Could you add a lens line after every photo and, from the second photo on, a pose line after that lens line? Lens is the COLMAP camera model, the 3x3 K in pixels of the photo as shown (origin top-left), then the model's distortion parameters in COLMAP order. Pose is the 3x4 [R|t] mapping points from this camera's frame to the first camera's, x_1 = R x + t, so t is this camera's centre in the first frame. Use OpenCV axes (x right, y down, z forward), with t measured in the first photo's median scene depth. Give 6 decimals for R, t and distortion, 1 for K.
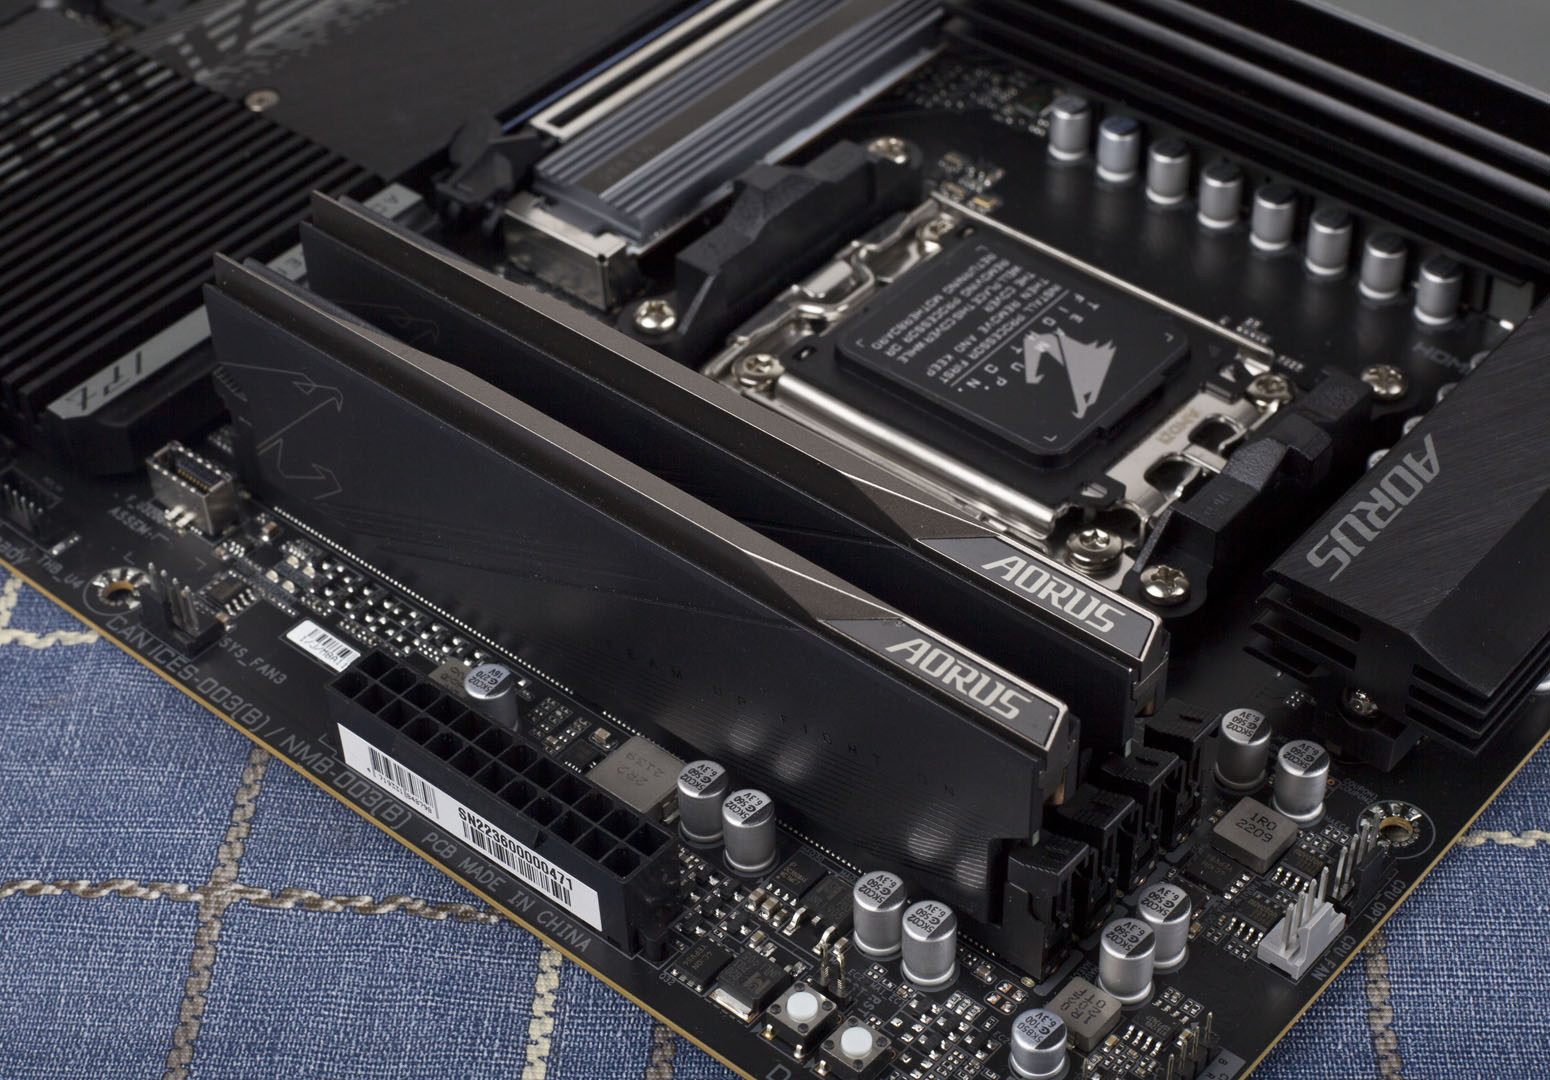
lens RADIAL K [[2834.1, 0, 757.1], [0, 2834.1, 540.5], [0, 0, 1]] dist [-0.150974, -0.096762]
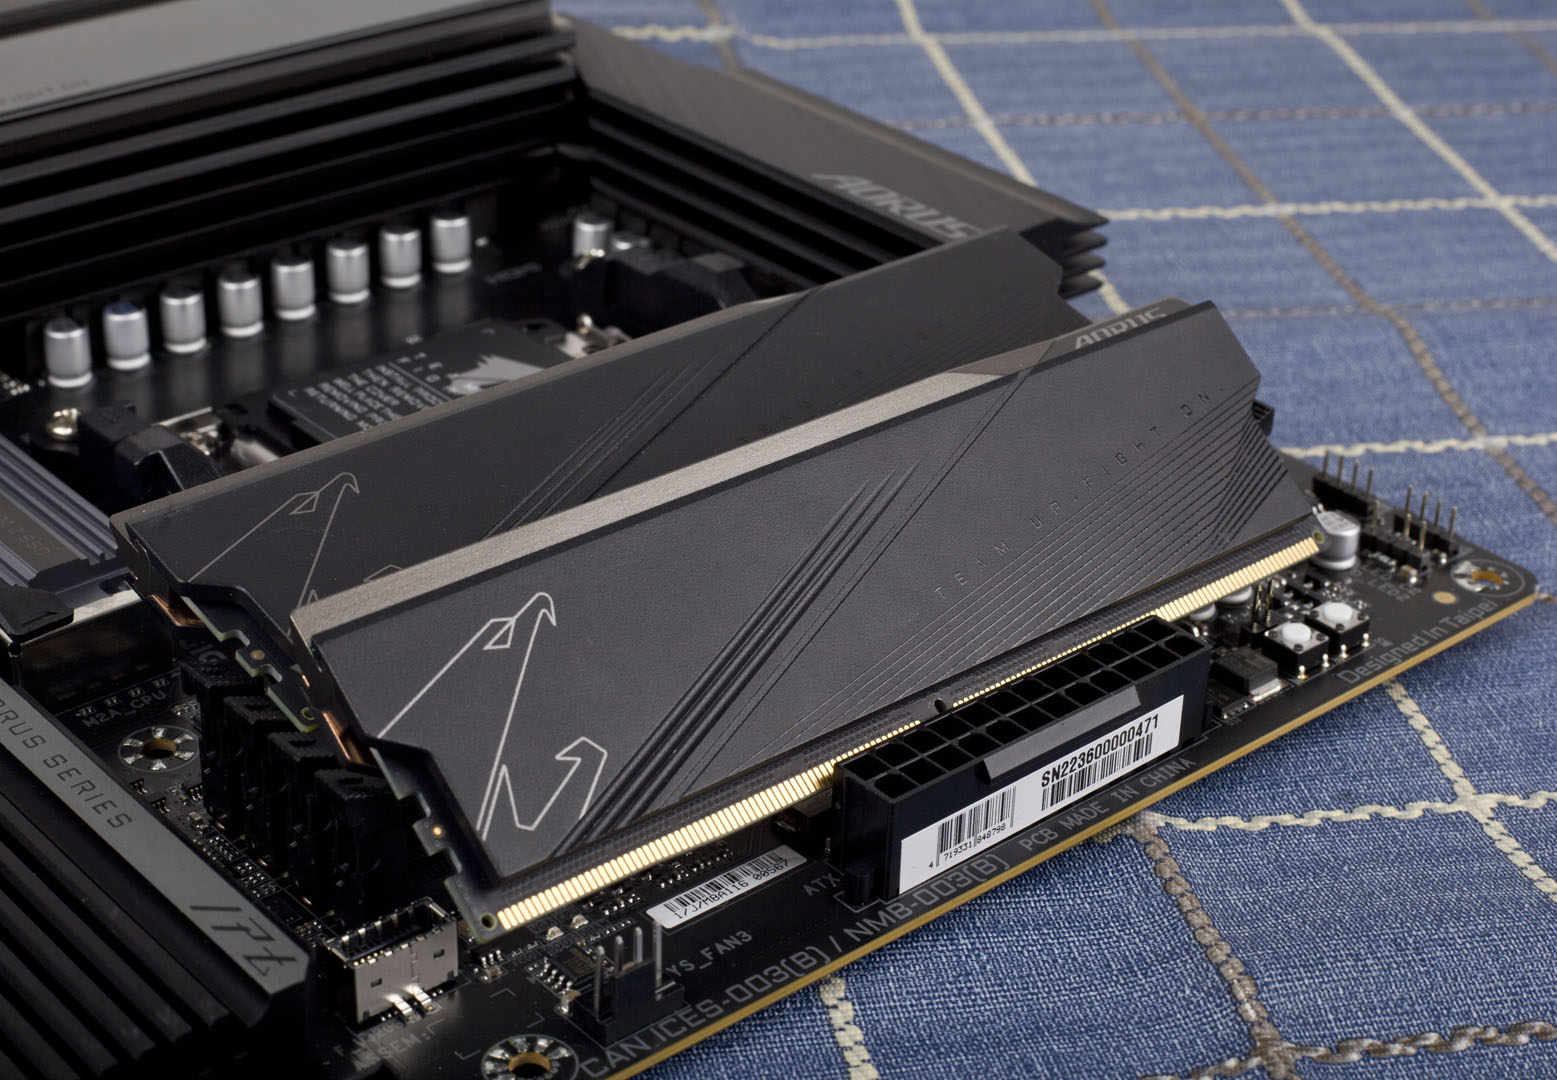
lens RADIAL K [[2846.9, 0, 760.6], [0, 2846.9, 540.5], [0, 0, 1]] dist [-0.150974, -0.096762]
pose [[0.148308, -0.454472, 0.878328, -0.766002], [0.641950, 0.719838, 0.264070, -0.224717], [-0.752267, 0.524679, 0.398507, 0.567300]]
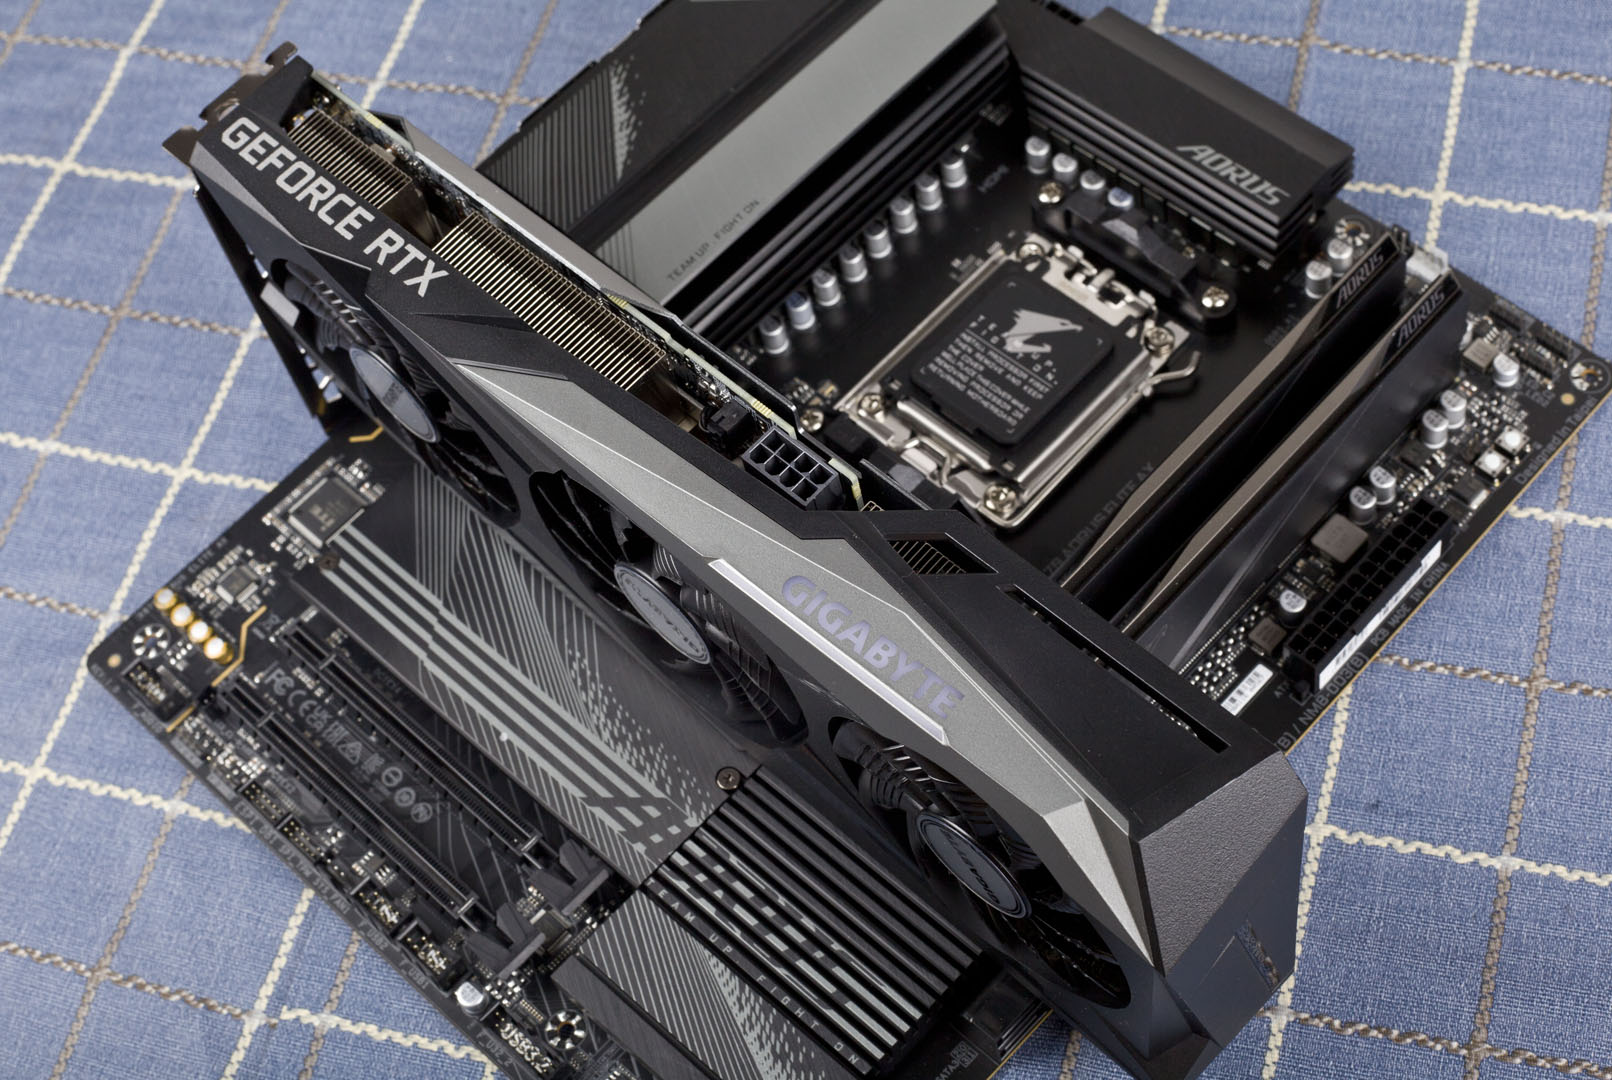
lens RADIAL K [[2599.7, 0, 806.0], [0, 2599.7, 540.0], [0, 0, 1]] dist [-0.136706, -0.079513]
pose [[0.060591, -0.842457, 0.535346, -0.865643], [0.773007, 0.378919, 0.508803, -0.938300], [-0.631498, 0.382997, 0.674184, 0.053577]]
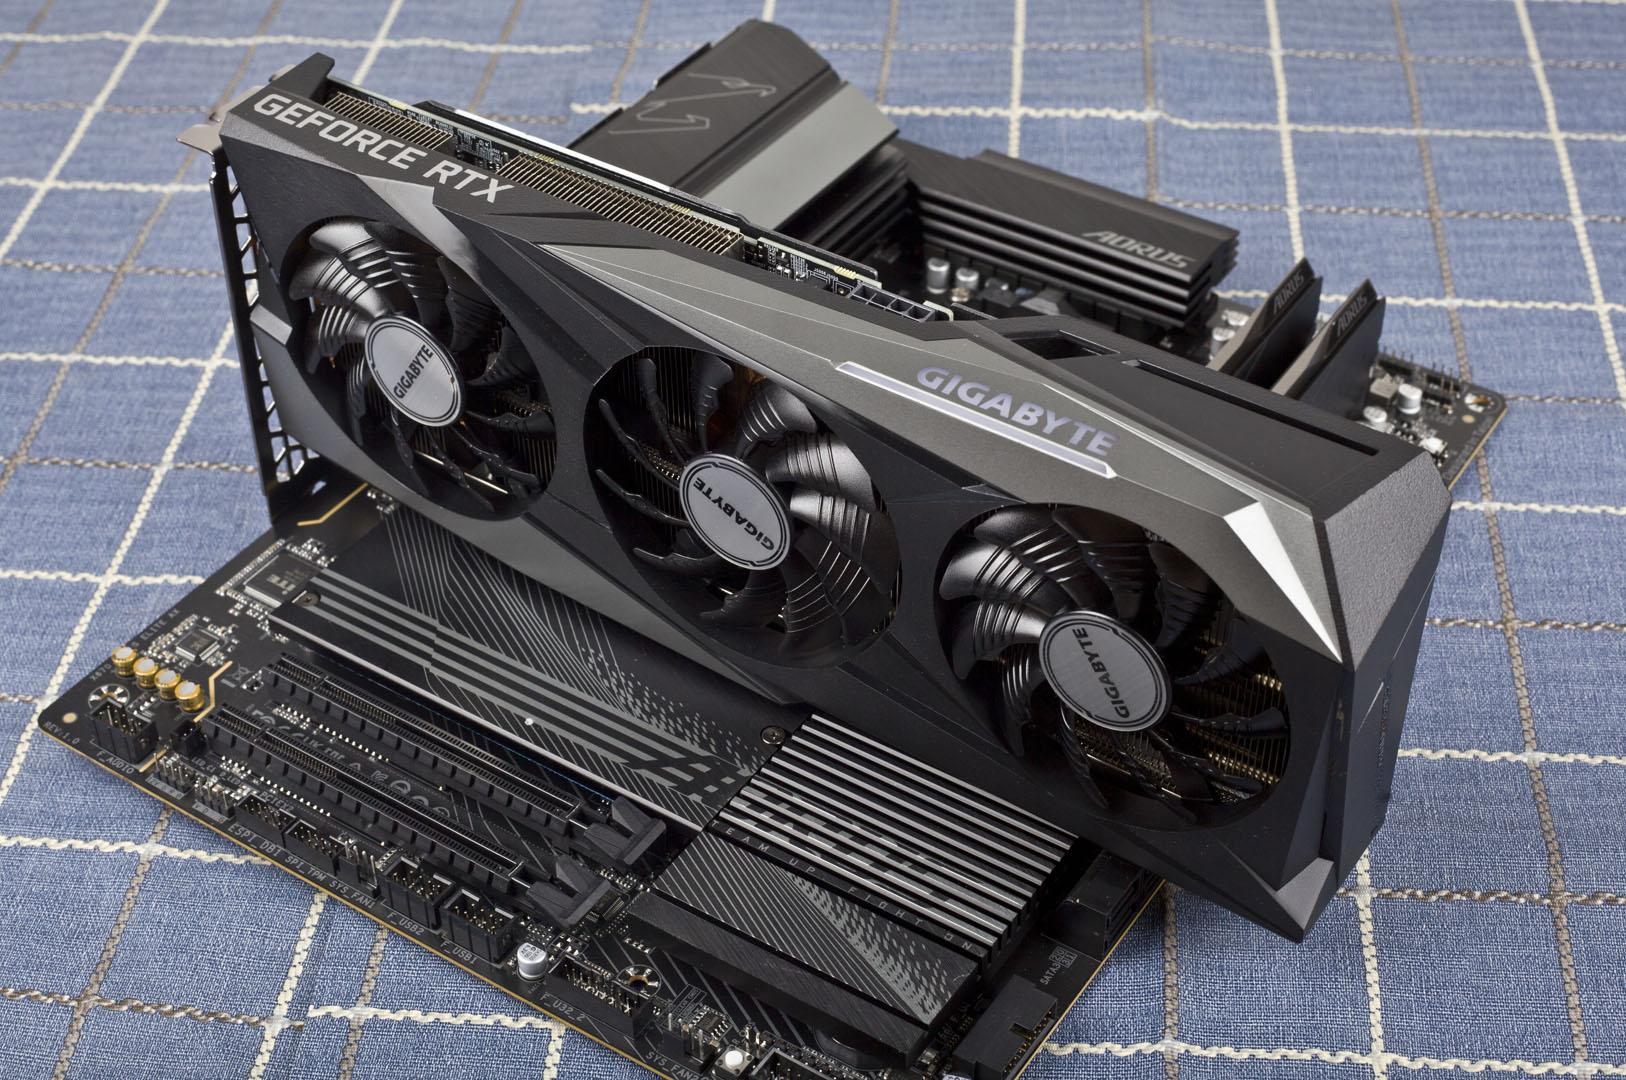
lens RADIAL K [[2588.7, 0, 813.0], [0, 2588.7, 540.0], [0, 0, 1]] dist [-0.135564, -0.076533]
pose [[-0.126436, -0.619809, 0.774500, -1.239003], [0.682629, 0.512134, 0.521284, -0.960515], [-0.719744, 0.594605, 0.358347, 0.528015]]
